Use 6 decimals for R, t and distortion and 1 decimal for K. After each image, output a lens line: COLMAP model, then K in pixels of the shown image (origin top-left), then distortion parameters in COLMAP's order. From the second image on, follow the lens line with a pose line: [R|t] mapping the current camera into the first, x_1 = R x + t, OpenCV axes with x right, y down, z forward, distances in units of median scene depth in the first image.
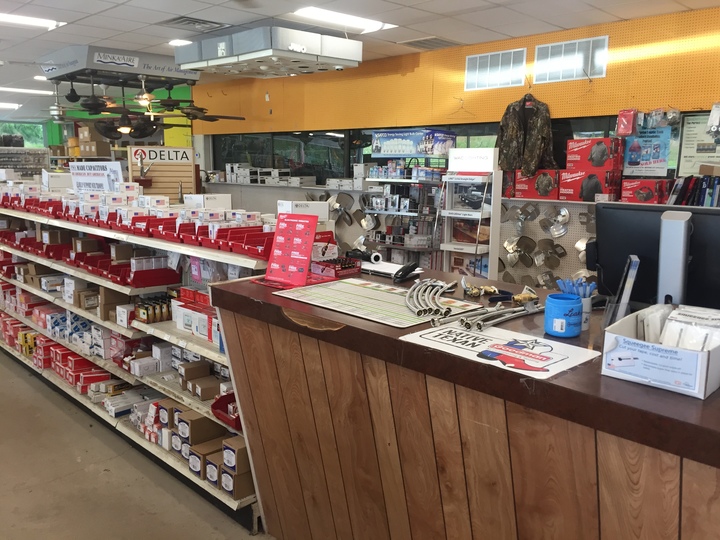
lens RADIAL K [[622.4, 0, 360.0], [0, 622.4, 270.0], [0, 0, 1]] dist [0.008346, 0.002045]
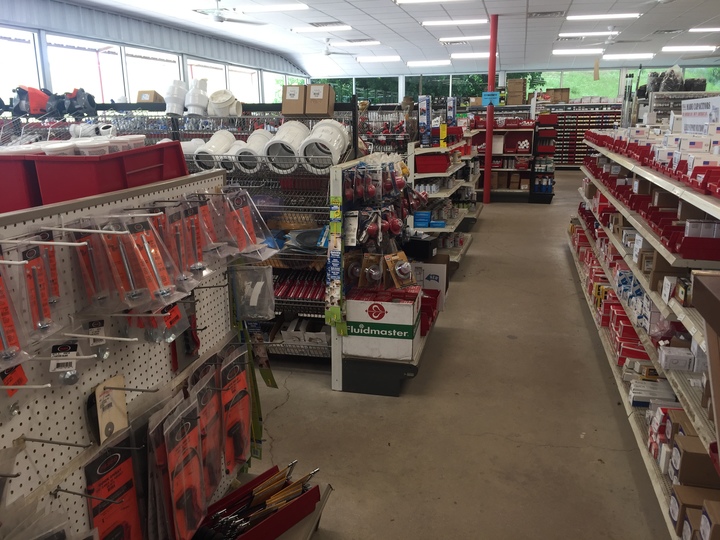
lens RADIAL K [[622.4, 0, 360.0], [0, 622.4, 270.0], [0, 0, 1]] dist [0.008346, 0.002045]
pose [[0.527873, 0.193645, -0.826953, 0.069495], [-0.128007, 0.980679, 0.147931, -0.019166], [0.839621, 0.027767, 0.542462, 0.218695]]
